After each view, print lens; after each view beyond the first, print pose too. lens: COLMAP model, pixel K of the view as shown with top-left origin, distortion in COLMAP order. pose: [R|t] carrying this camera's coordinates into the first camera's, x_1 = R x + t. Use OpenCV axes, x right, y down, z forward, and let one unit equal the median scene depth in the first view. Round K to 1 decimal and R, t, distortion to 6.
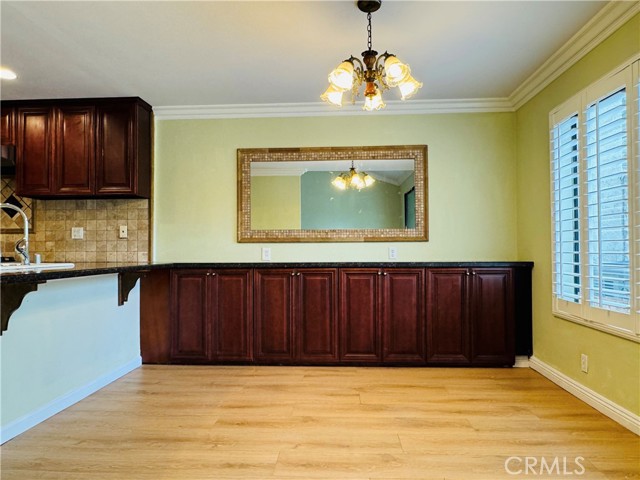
lens RADIAL K [[413.7, 0, 320.0], [0, 413.7, 240.0], [0, 0, 1]] dist [0.000362, 0.000893]
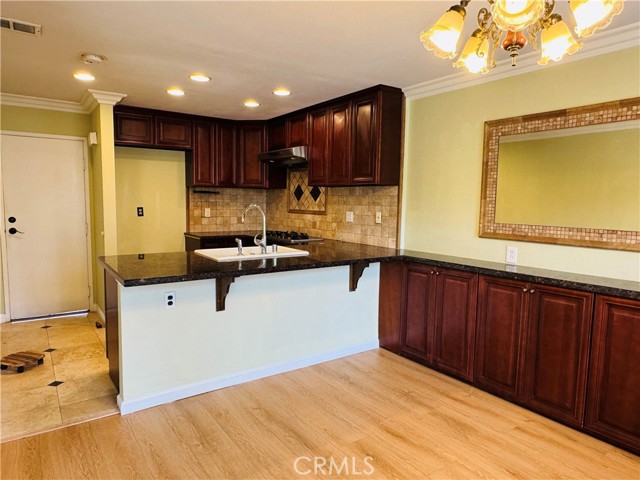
lens RADIAL K [[413.7, 0, 320.0], [0, 413.7, 240.0], [0, 0, 1]] dist [0.000362, 0.000893]
pose [[0.626986, 0.089301, -0.773895, 0.246131], [-0.001894, 0.993580, 0.113116, -0.081793], [0.779028, -0.069456, 0.623130, 0.228900]]
